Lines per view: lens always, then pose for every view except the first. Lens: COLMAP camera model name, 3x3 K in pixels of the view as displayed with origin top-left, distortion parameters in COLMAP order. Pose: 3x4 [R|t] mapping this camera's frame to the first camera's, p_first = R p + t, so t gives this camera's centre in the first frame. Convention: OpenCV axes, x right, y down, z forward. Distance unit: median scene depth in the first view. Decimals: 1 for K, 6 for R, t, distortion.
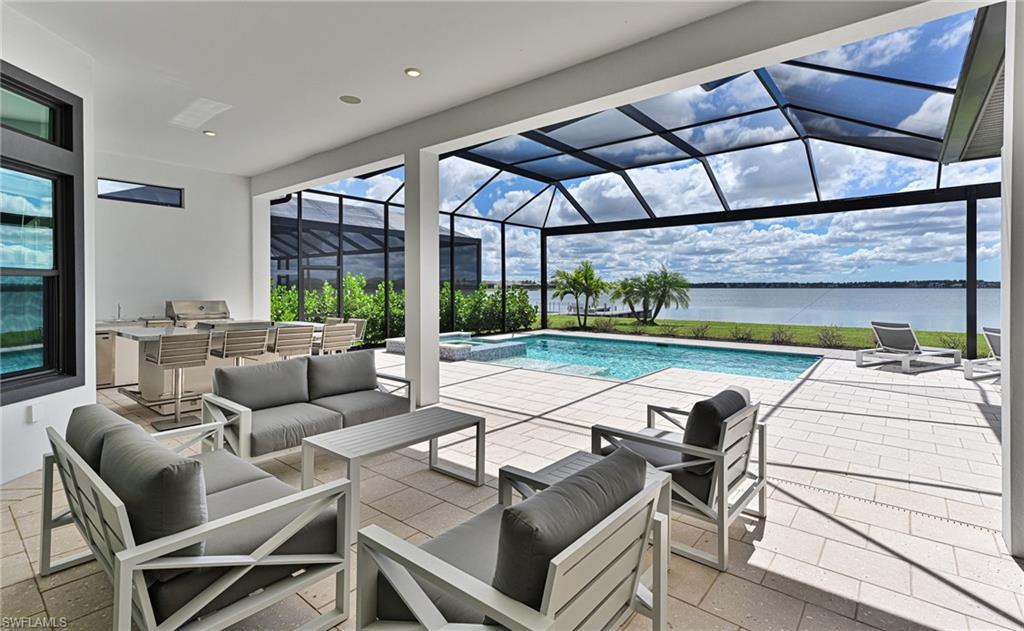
lens RADIAL K [[487.2, 0, 503.5], [0, 487.2, 289.6], [0, 0, 1]] dist [0.013778, -0.000620]
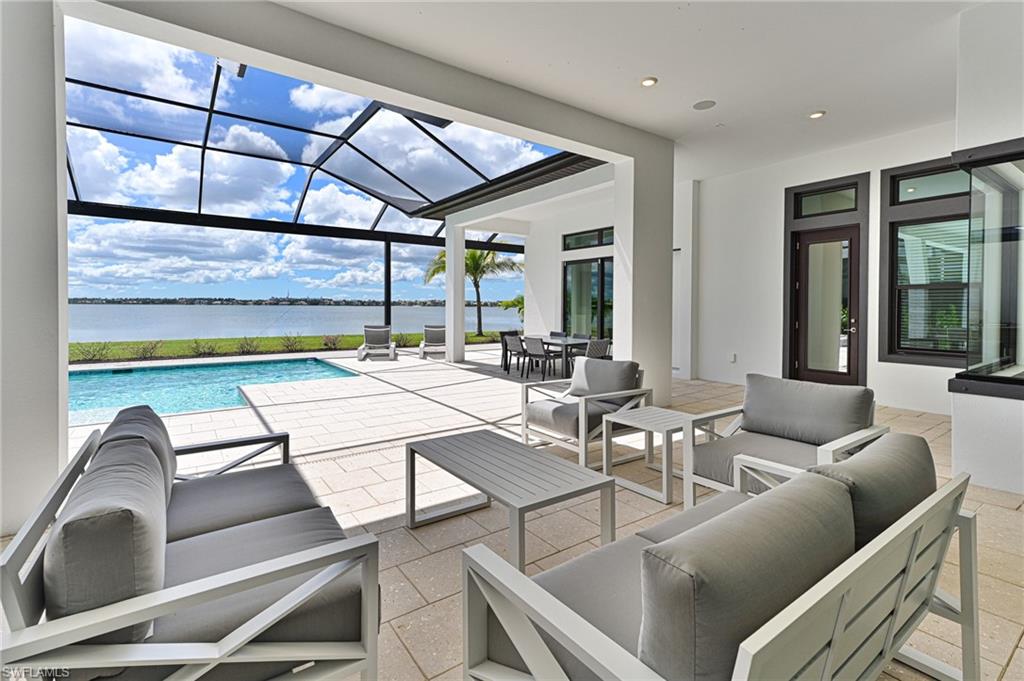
lens RADIAL K [[466.5, 0, 524.4], [0, 466.5, 311.1], [0, 0, 1]] dist [0.012339, 0.000010]
pose [[0.233151, -0.005879, 0.972423, -0.217394], [-0.004597, 0.999964, 0.007147, 0.009256], [-0.972430, -0.006137, 0.233116, 0.185221]]
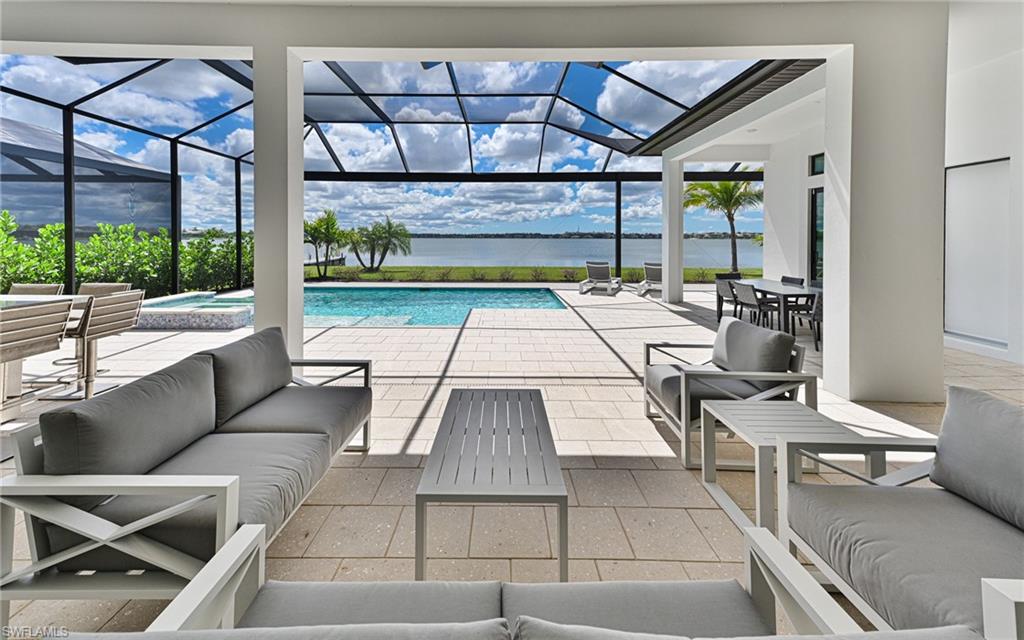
lens RADIAL K [[435.8, 0, 503.8], [0, 435.8, 235.3], [0, 0, 1]] dist [0.021810, 0.000508]
pose [[0.768371, 0.007230, 0.639963, -0.144809], [-0.001826, 0.999957, -0.009105, 0.000702], [-0.640002, 0.005827, 0.768351, 0.115908]]
